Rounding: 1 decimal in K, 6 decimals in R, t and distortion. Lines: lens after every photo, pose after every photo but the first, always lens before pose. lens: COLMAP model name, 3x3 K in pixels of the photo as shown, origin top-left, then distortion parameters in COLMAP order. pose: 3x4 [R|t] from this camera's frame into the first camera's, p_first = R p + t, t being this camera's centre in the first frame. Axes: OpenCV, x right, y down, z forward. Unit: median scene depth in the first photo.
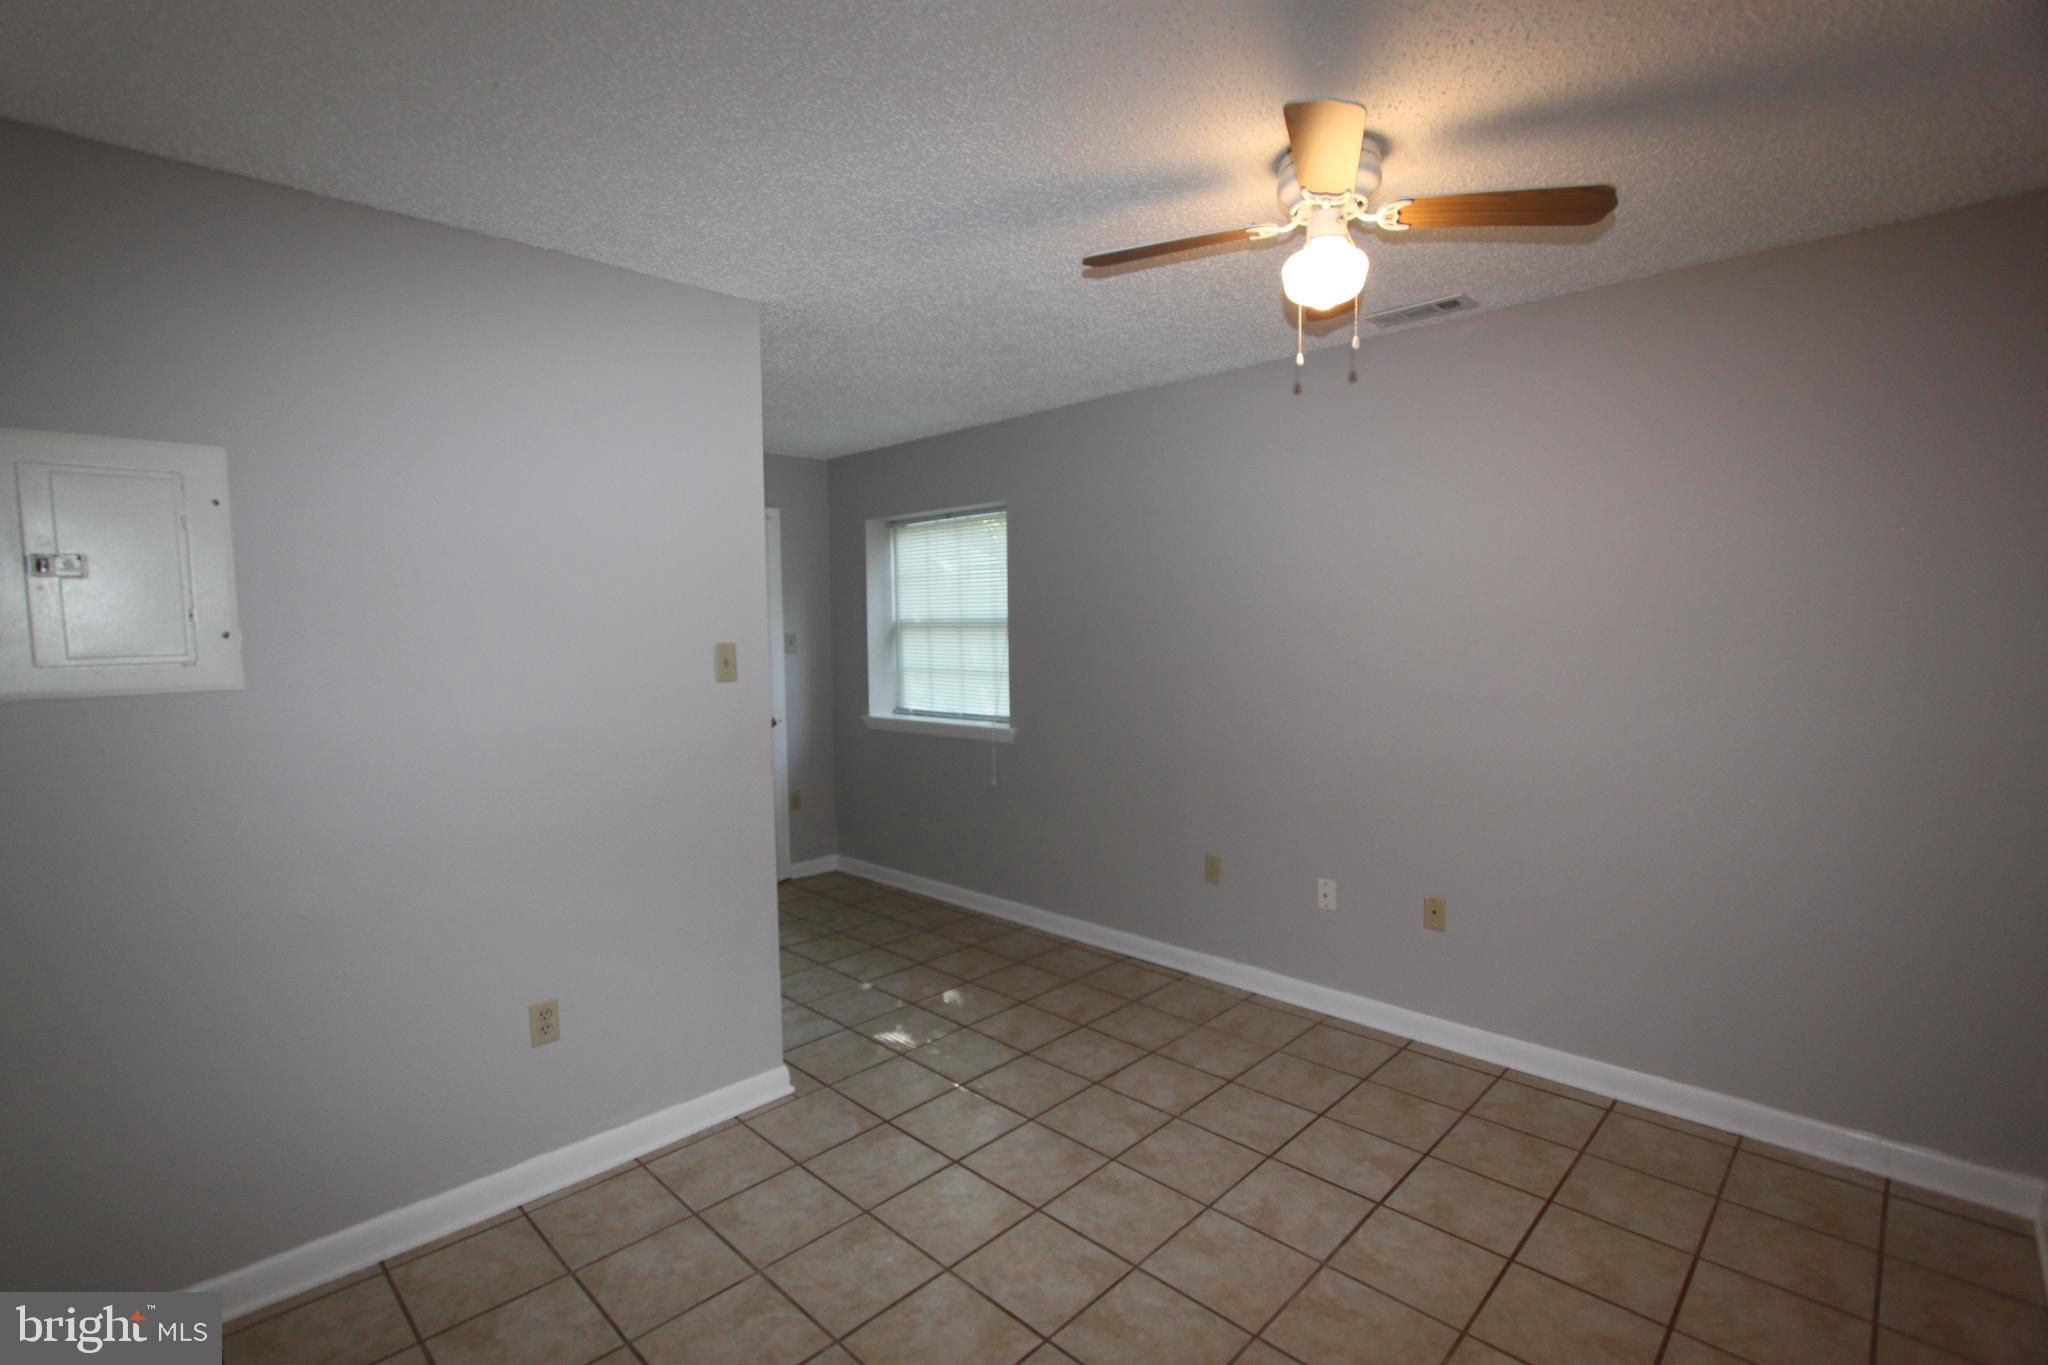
lens RADIAL K [[930.4, 0, 996.2], [0, 930.4, 693.4], [0, 0, 1]] dist [-0.010287, -0.000083]
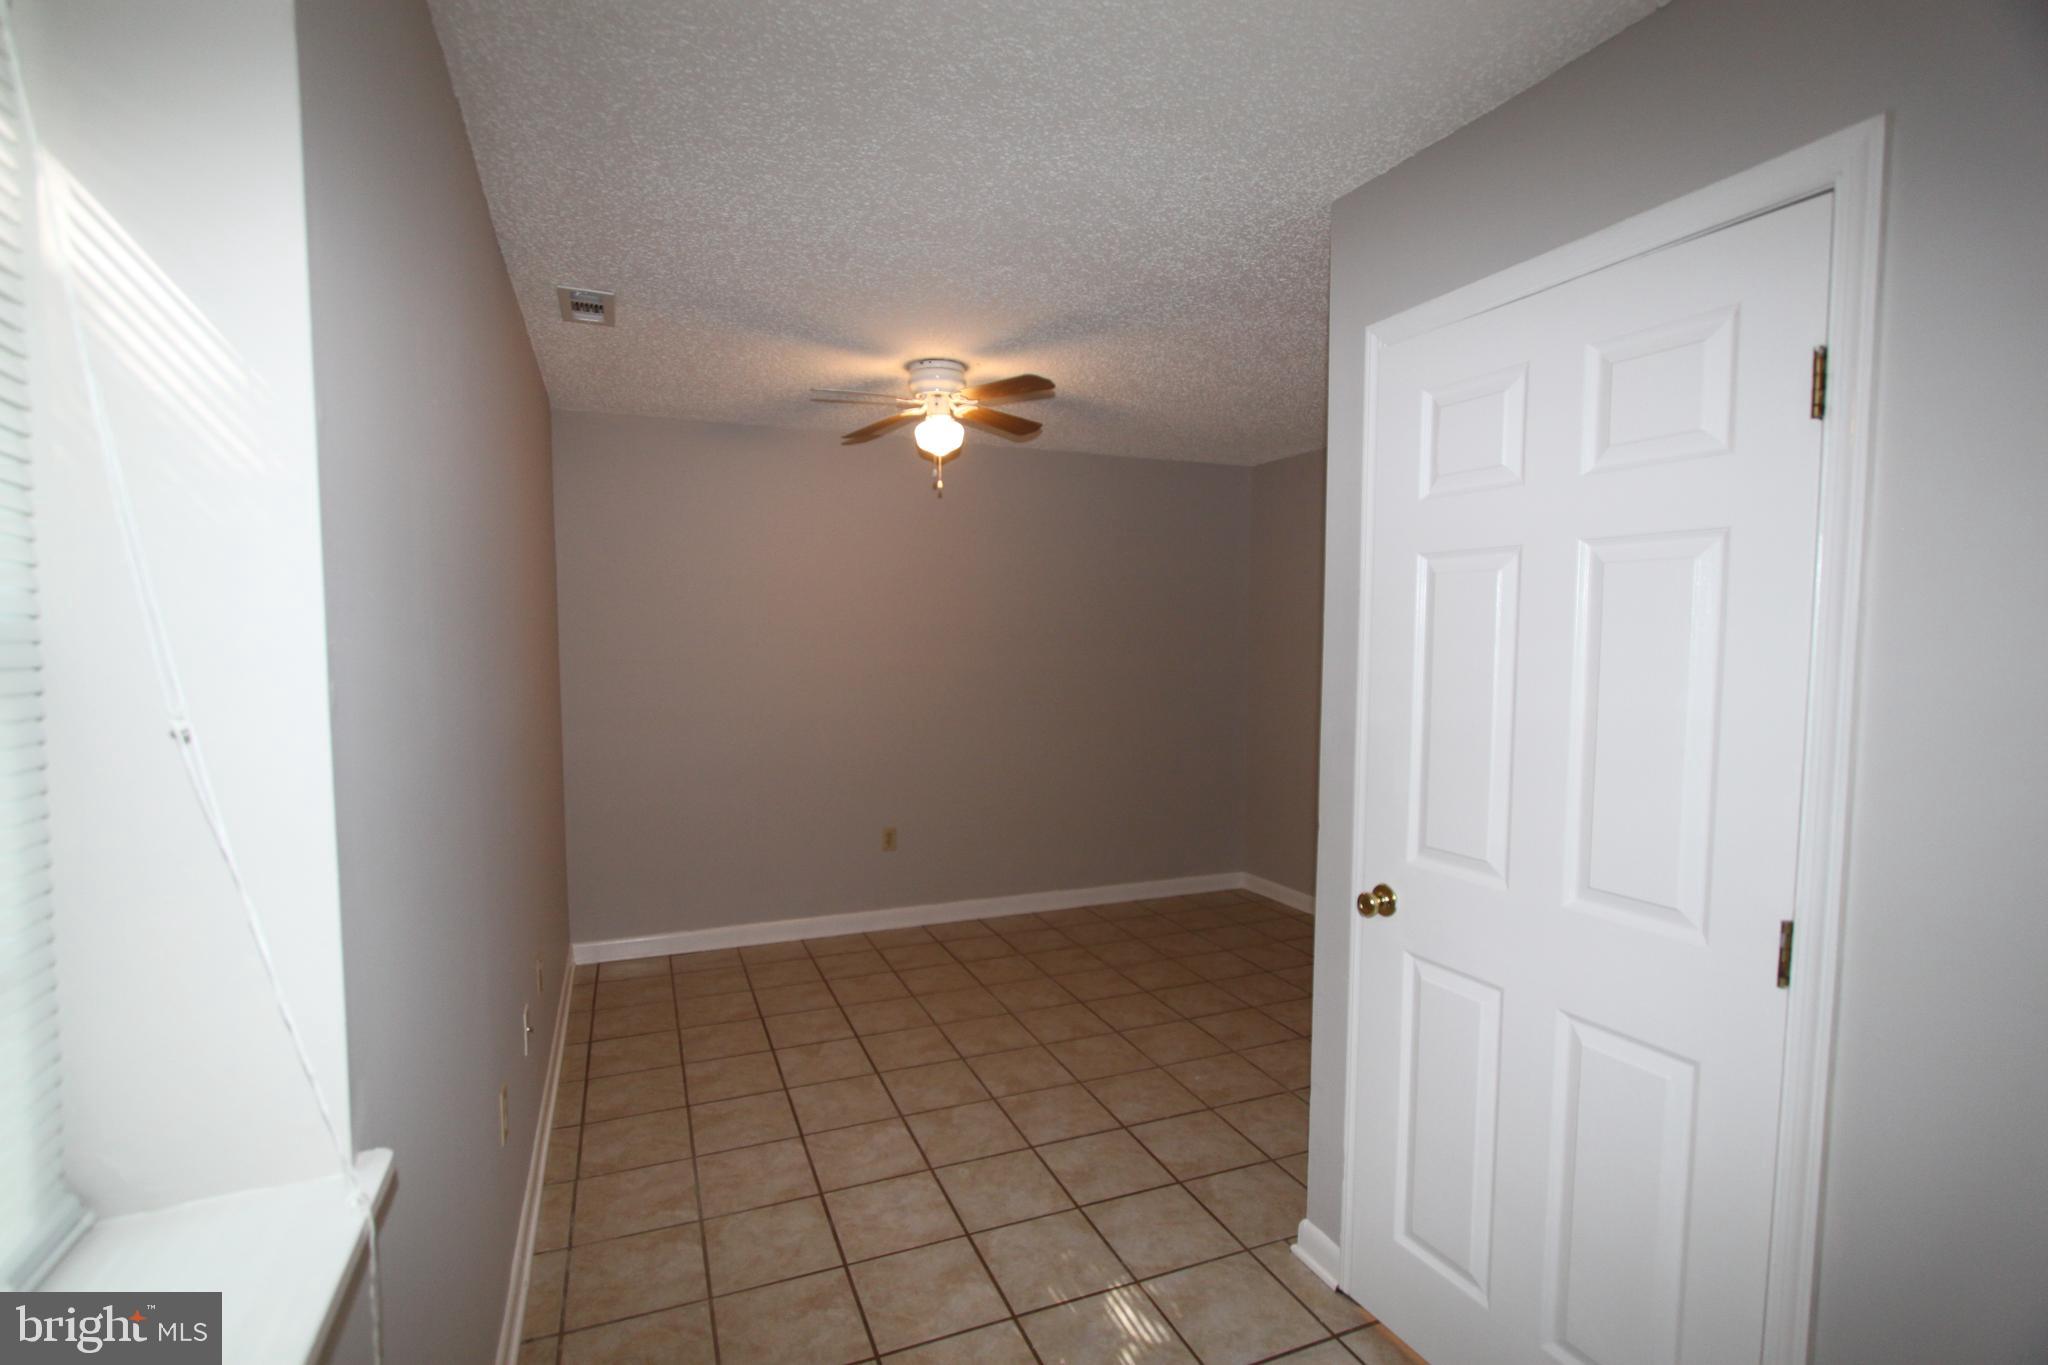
lens RADIAL K [[936.2, 0, 1000.6], [0, 936.2, 695.3], [0, 0, 1]] dist [-0.010760, -0.000620]
pose [[-0.917386, -0.014255, 0.397744, -0.339019], [0.041250, 0.990571, 0.130645, -0.150925], [-0.395856, 0.136259, -0.908147, 1.980018]]
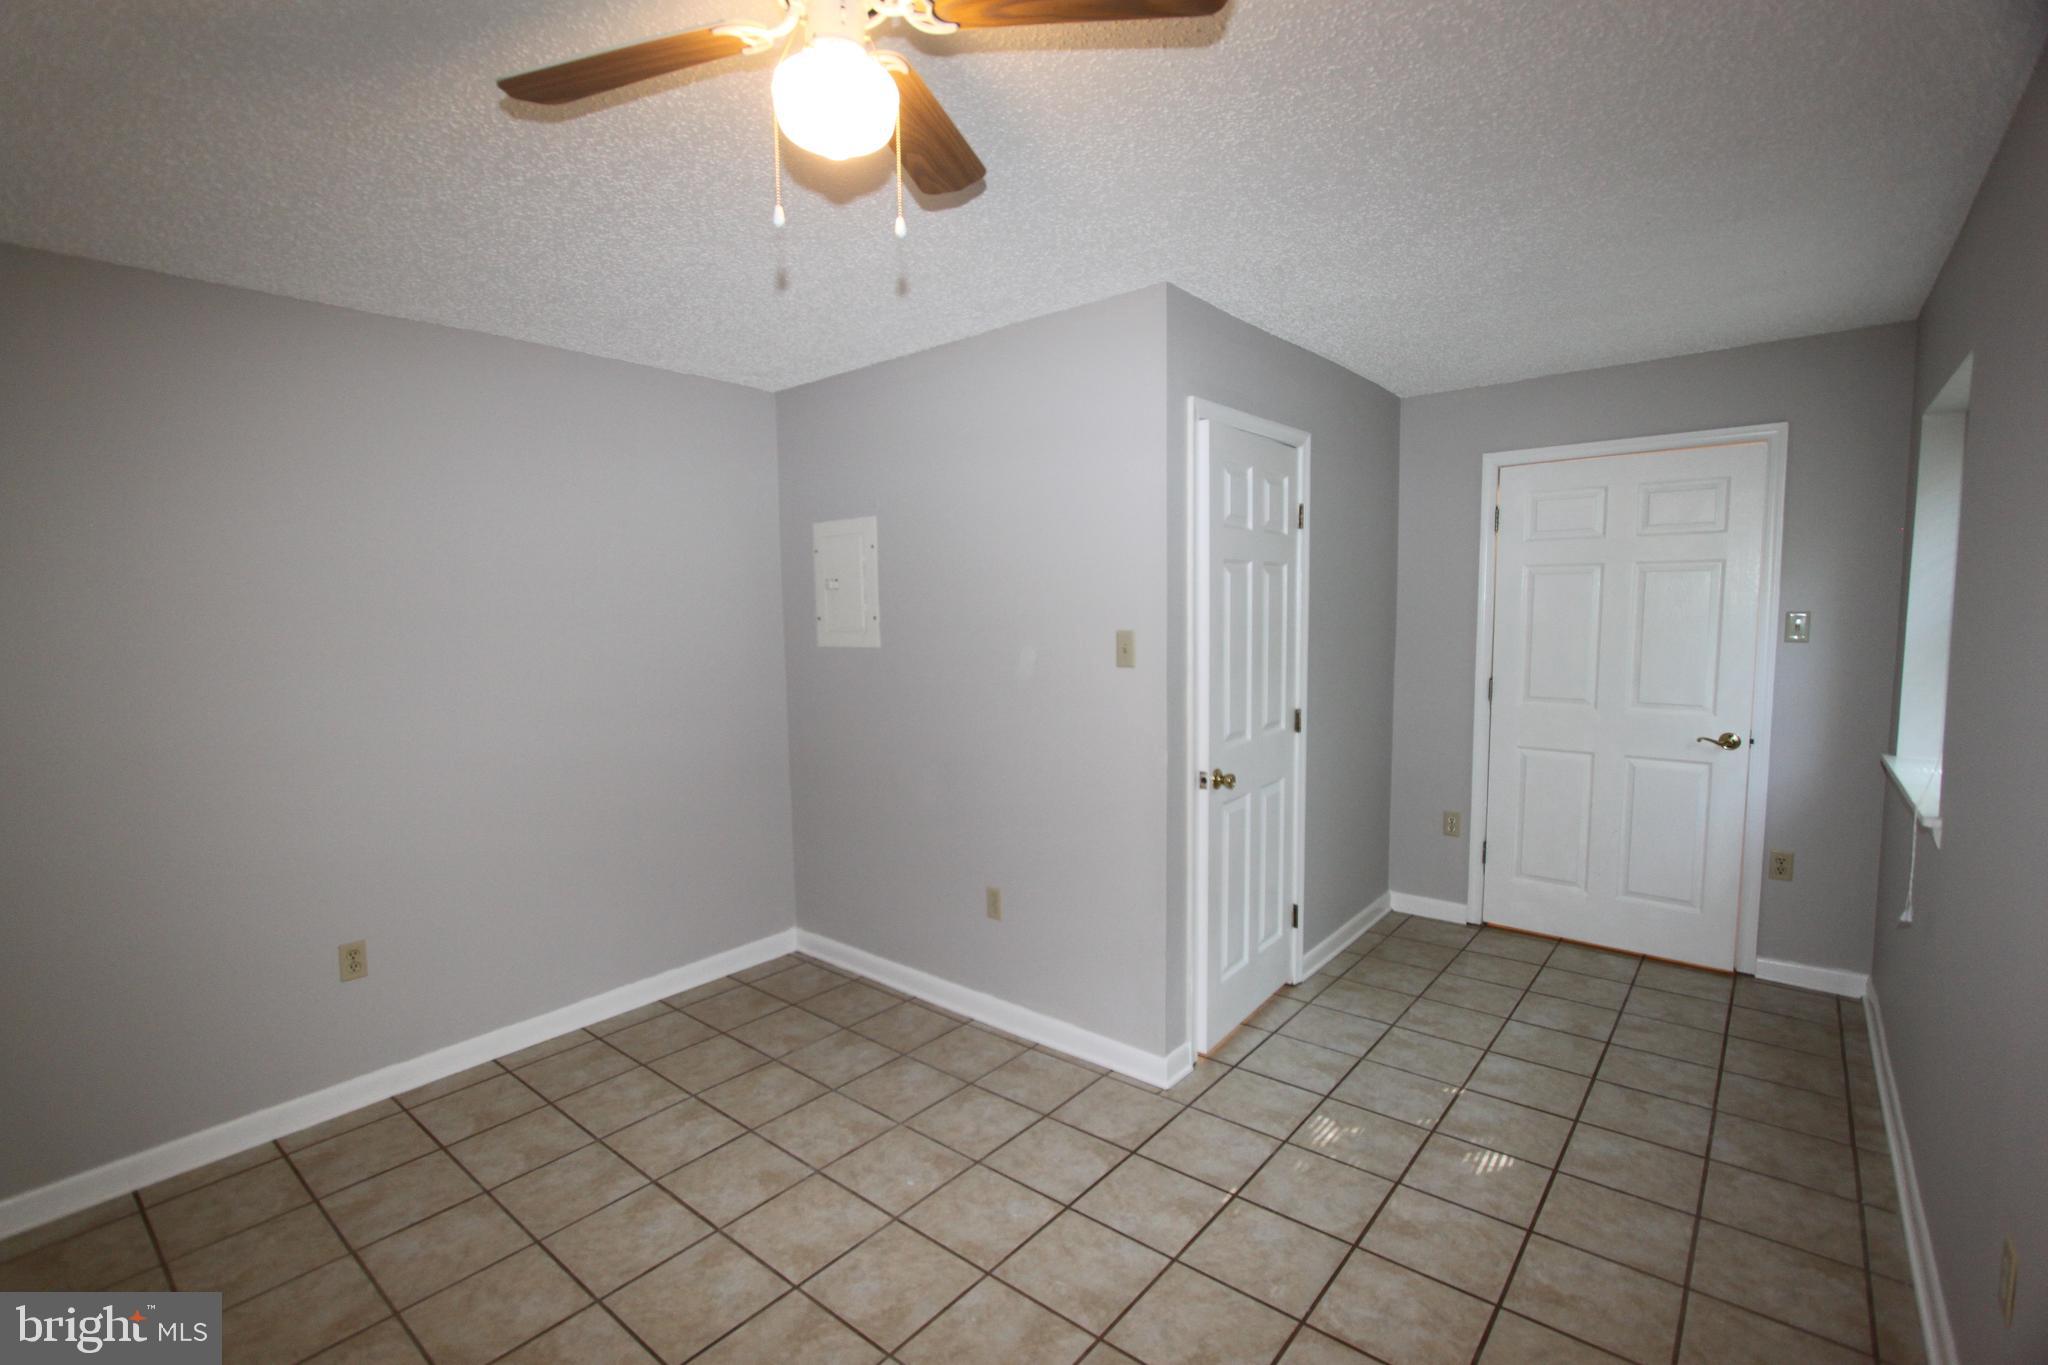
lens RADIAL K [[936.2, 0, 1000.6], [0, 936.2, 695.3], [0, 0, 1]] dist [-0.010760, -0.000620]
pose [[0.082222, 0.104859, -0.991082, 0.804170], [-0.057116, 0.993311, 0.100357, -0.083588], [0.994976, 0.048355, 0.087661, 0.824259]]
